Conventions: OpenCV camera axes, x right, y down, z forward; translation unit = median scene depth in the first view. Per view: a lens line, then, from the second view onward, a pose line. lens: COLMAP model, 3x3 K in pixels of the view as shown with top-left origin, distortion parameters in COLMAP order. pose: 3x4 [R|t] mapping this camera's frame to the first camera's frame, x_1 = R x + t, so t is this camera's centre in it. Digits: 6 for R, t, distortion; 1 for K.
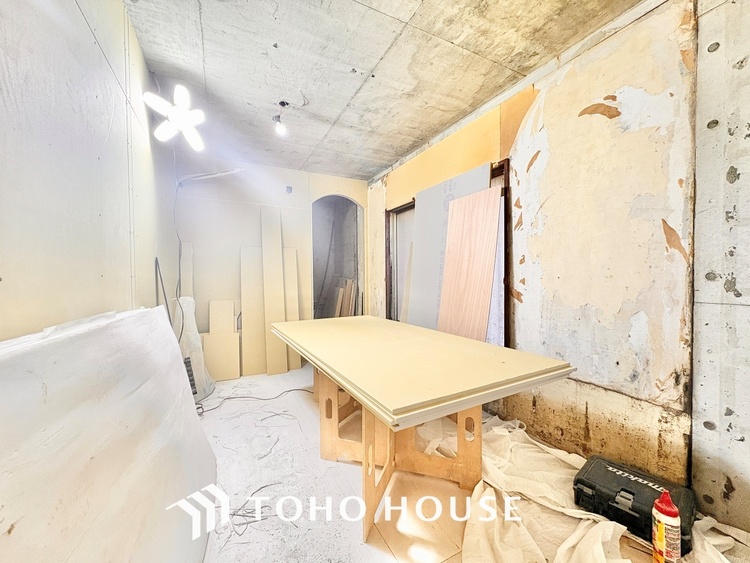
lens RADIAL K [[299.0, 0, 374.5], [0, 299.0, 282.2], [0, 0, 1]] dist [-0.000246, 0.000700]
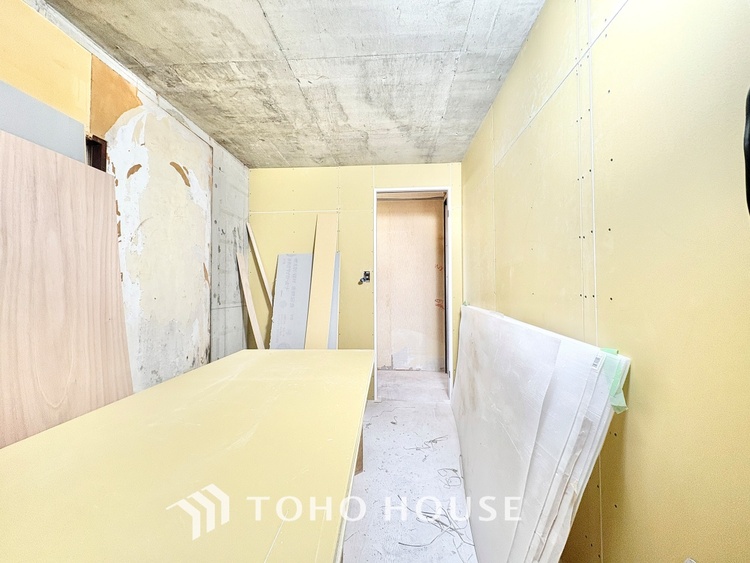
lens RADIAL K [[299.0, 0, 374.8], [0, 299.0, 281.8], [0, 0, 1]] dist [-0.000246, 0.000700]
pose [[-0.852977, 0.024626, 0.521367, -0.793996], [0.020904, 0.999697, -0.013020, -0.058879], [-0.521529, -0.000207, -0.853233, 1.991997]]
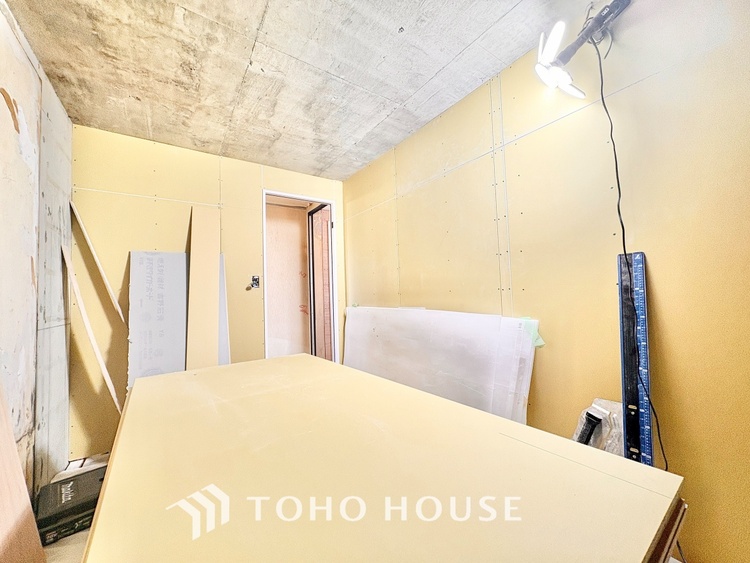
lens RADIAL K [[299.0, 0, 375.9], [0, 299.0, 281.9], [0, 0, 1]] dist [-0.000246, 0.000700]
pose [[-0.991613, 0.035710, -0.124209, -0.148760], [0.039123, 0.998918, -0.025152, -0.042282], [0.123176, -0.029801, -0.991937, 2.273519]]
